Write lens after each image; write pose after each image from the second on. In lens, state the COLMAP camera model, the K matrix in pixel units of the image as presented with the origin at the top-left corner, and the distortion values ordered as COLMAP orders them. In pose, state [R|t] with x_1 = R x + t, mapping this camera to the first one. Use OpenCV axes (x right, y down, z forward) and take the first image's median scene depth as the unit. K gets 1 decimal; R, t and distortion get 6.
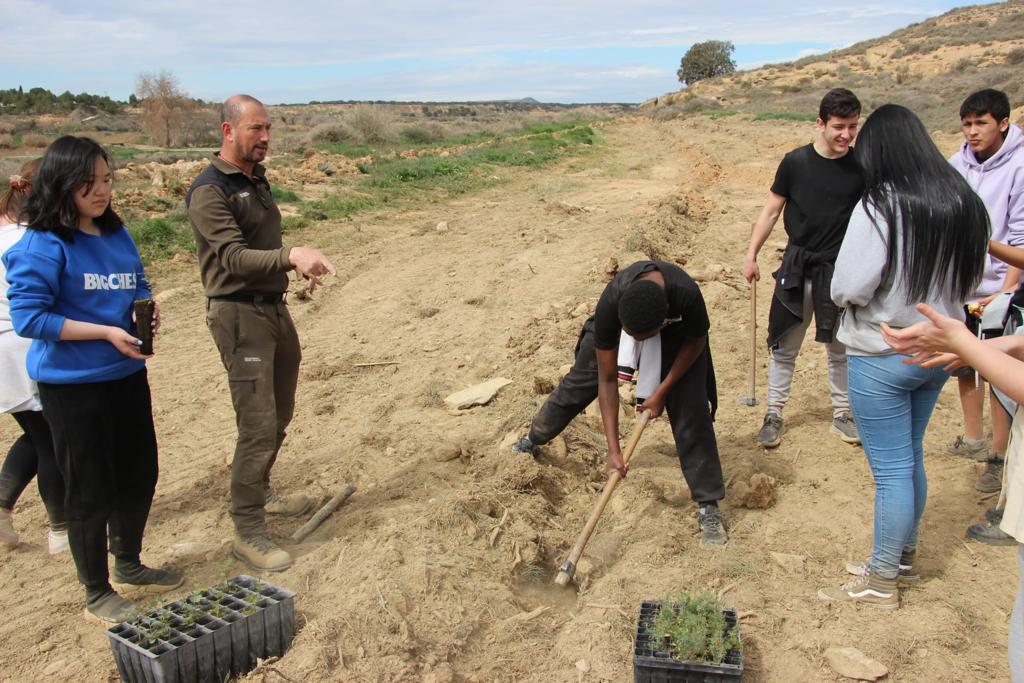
lens RADIAL K [[898.5, 0, 512.0], [0, 898.5, 341.5], [0, 0, 1]] dist [-0.115067, 0.170802]
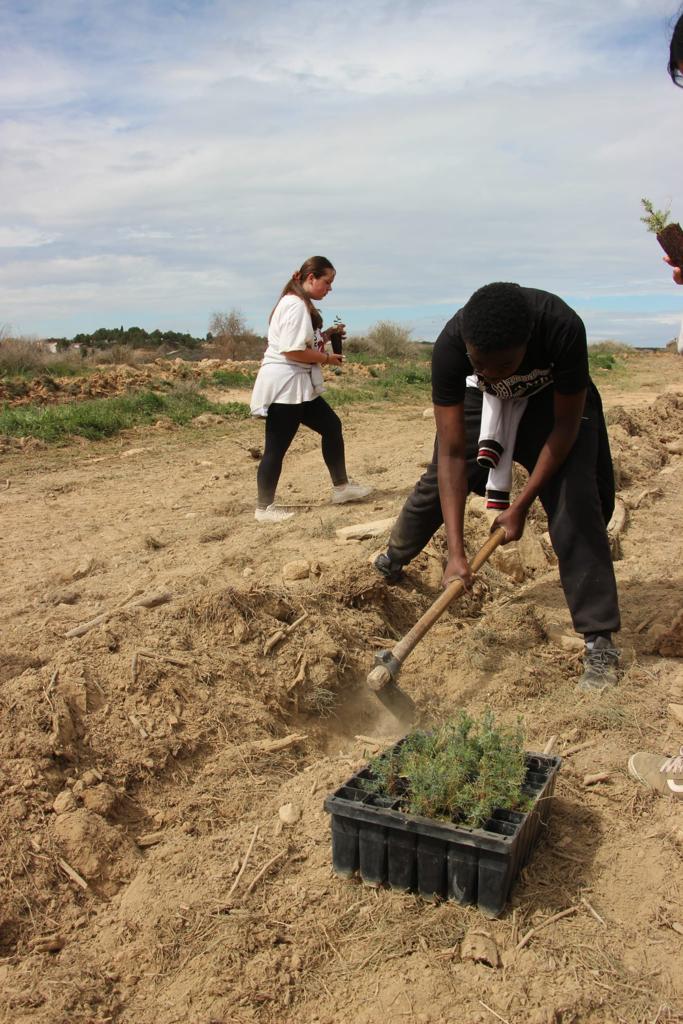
lens RADIAL K [[836.7, 0, 341.5], [0, 836.7, 512.0], [0, 0, 1]] dist [-0.085550, 0.002806]
pose [[0.971690, 0.049218, -0.231074, 0.187300], [-0.063025, 0.996617, -0.052751, 0.142380], [0.227696, 0.065822, 0.971505, 0.335191]]
